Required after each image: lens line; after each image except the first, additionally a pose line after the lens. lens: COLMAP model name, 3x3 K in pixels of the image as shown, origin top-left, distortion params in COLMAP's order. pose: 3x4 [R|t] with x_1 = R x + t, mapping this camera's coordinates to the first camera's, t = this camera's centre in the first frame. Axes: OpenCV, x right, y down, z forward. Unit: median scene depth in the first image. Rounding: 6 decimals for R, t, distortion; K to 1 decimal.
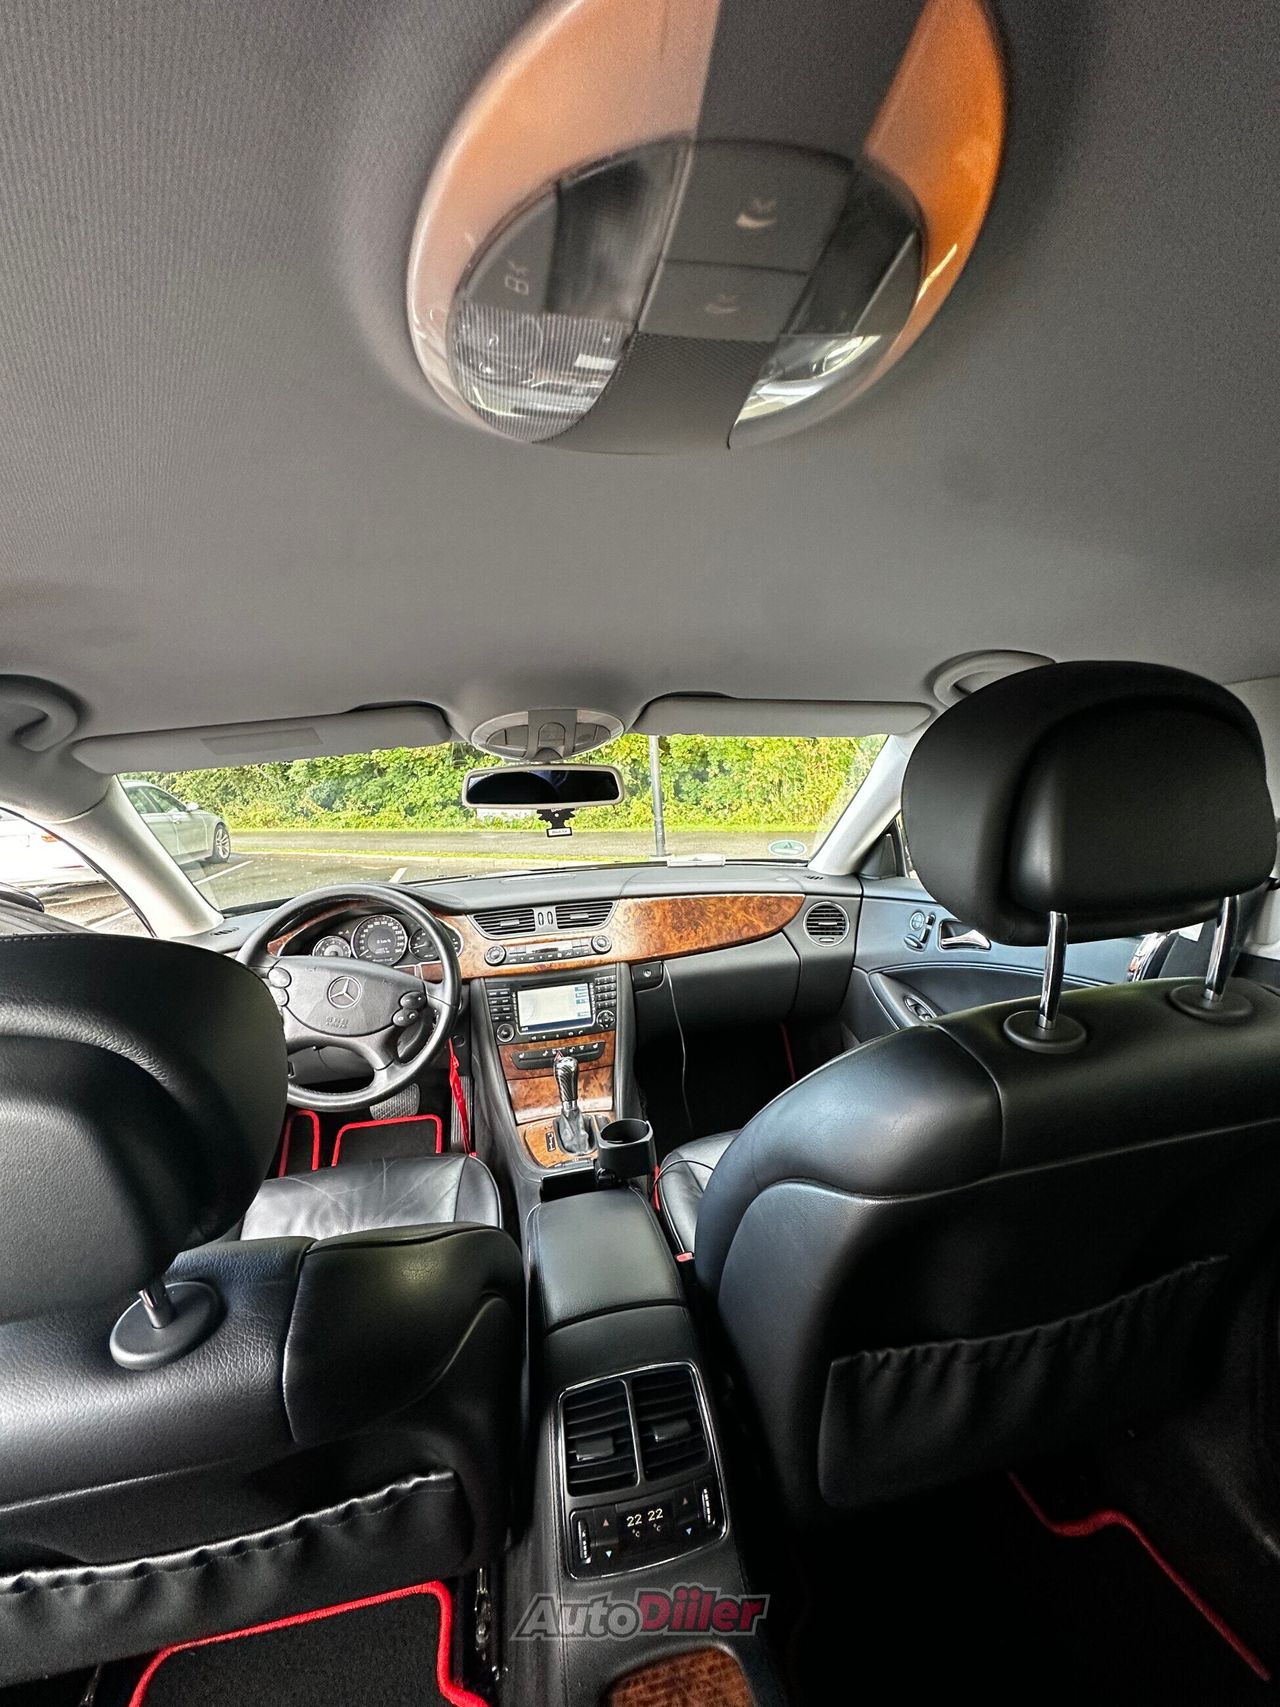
lens RADIAL K [[675.4, 0, 632.4], [0, 675.4, 851.5], [0, 0, 1]] dist [-0.010042, -0.000102]
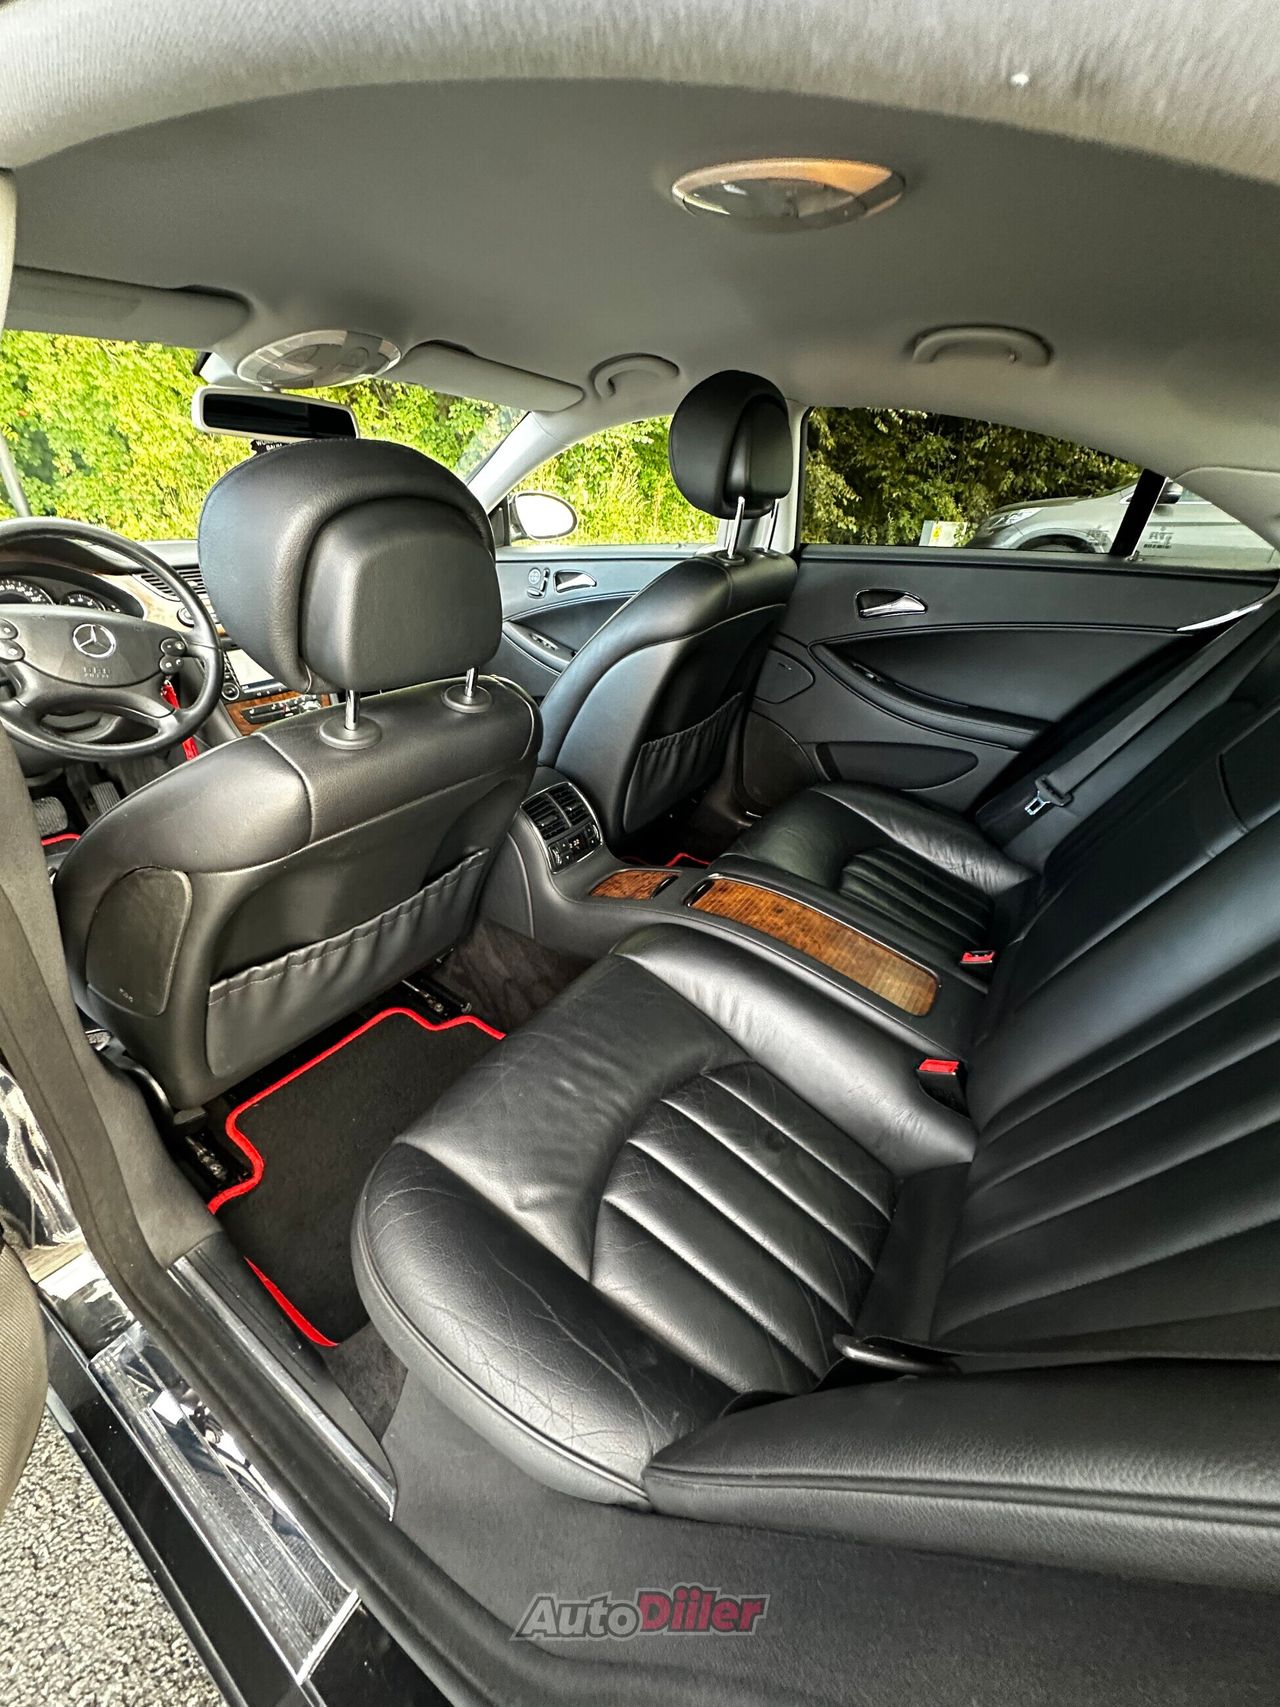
lens RADIAL K [[675.4, 0, 632.4], [0, 675.4, 851.5], [0, 0, 1]] dist [-0.010042, -0.000102]
pose [[0.696144, -0.272914, 0.664004, -0.462848], [0.013625, 0.929779, 0.367866, 0.113590], [-0.717773, -0.247040, 0.650978, -0.162995]]
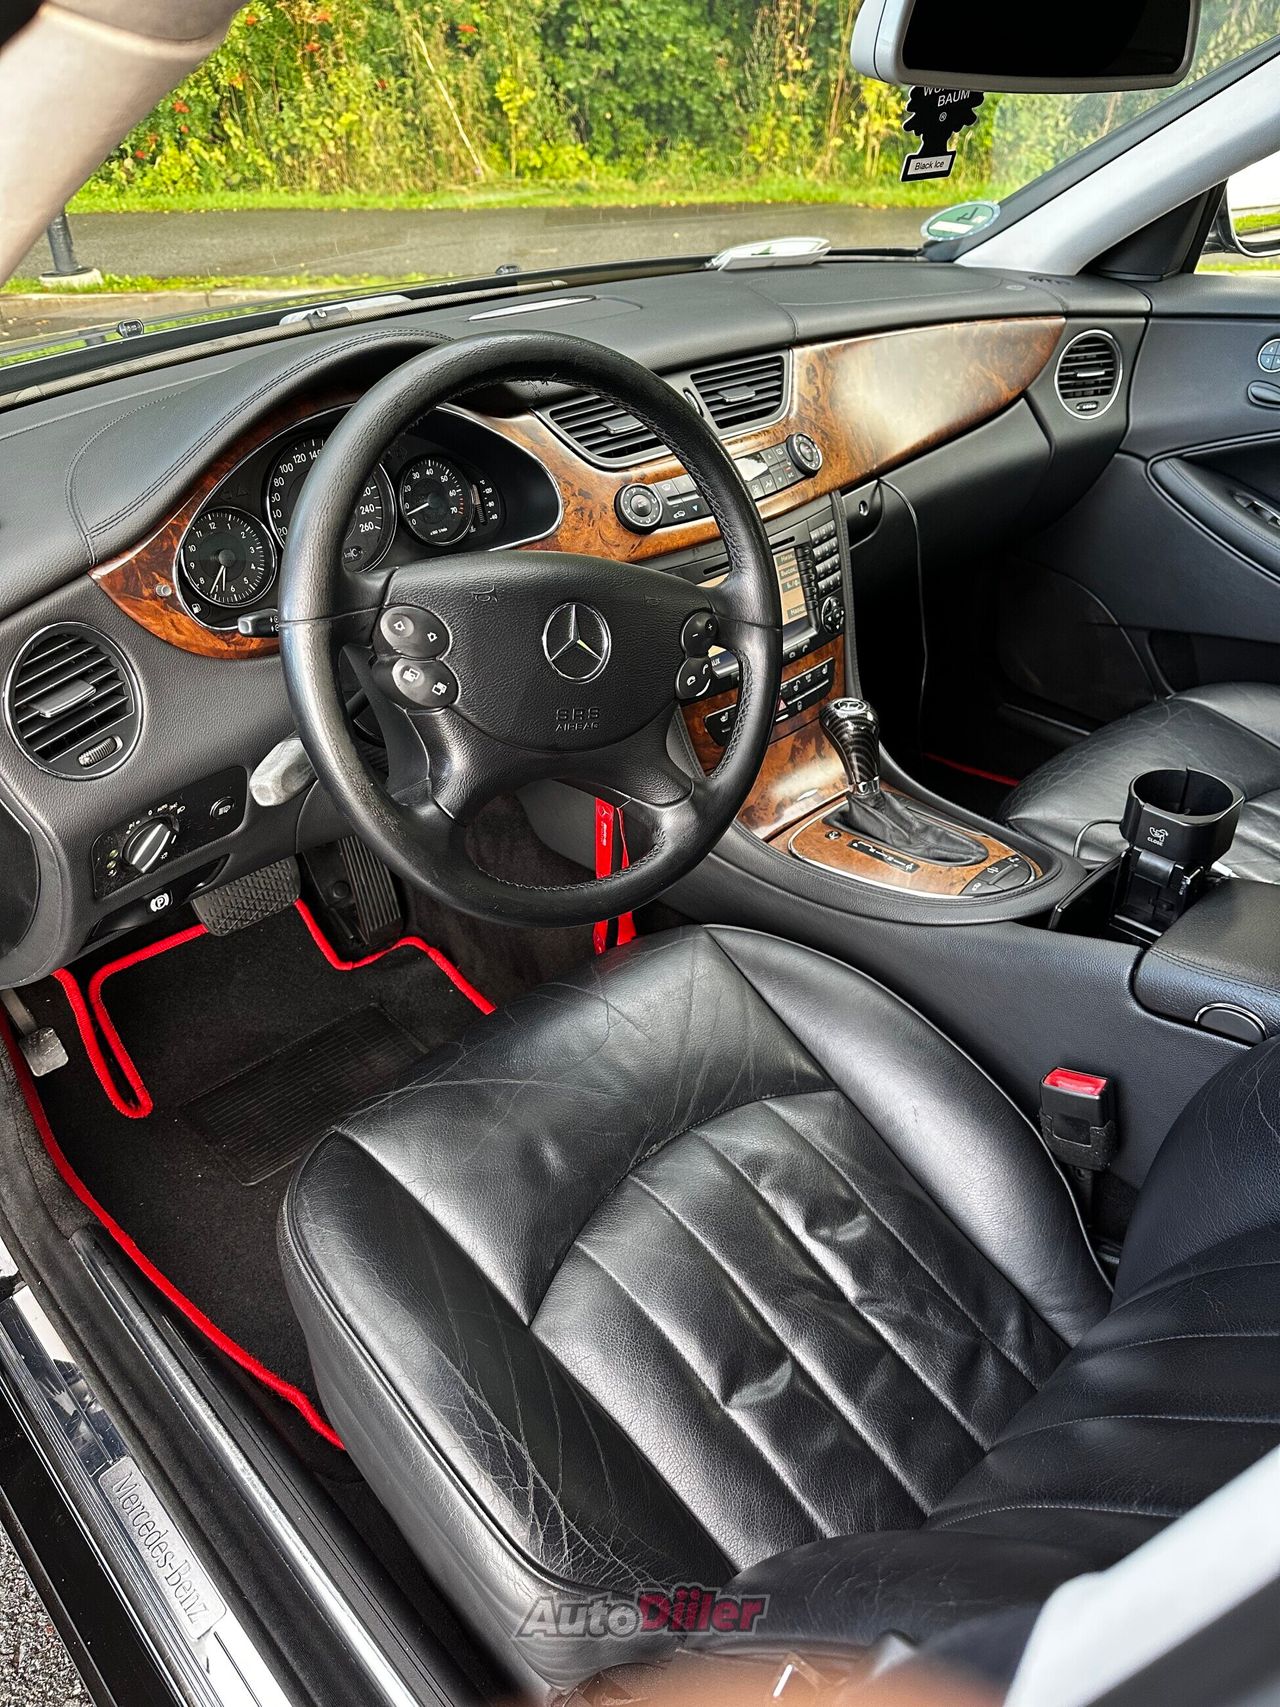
lens RADIAL K [[1165.0, 0, 641.8], [0, 1165.0, 887.6], [0, 0, 1]] dist [0.010880, -0.039888]
pose [[0.845536, -0.277999, 0.455835, -0.567052], [0.027190, 0.875066, 0.483240, 0.006791], [-0.533225, -0.396203, 0.747458, 0.335724]]
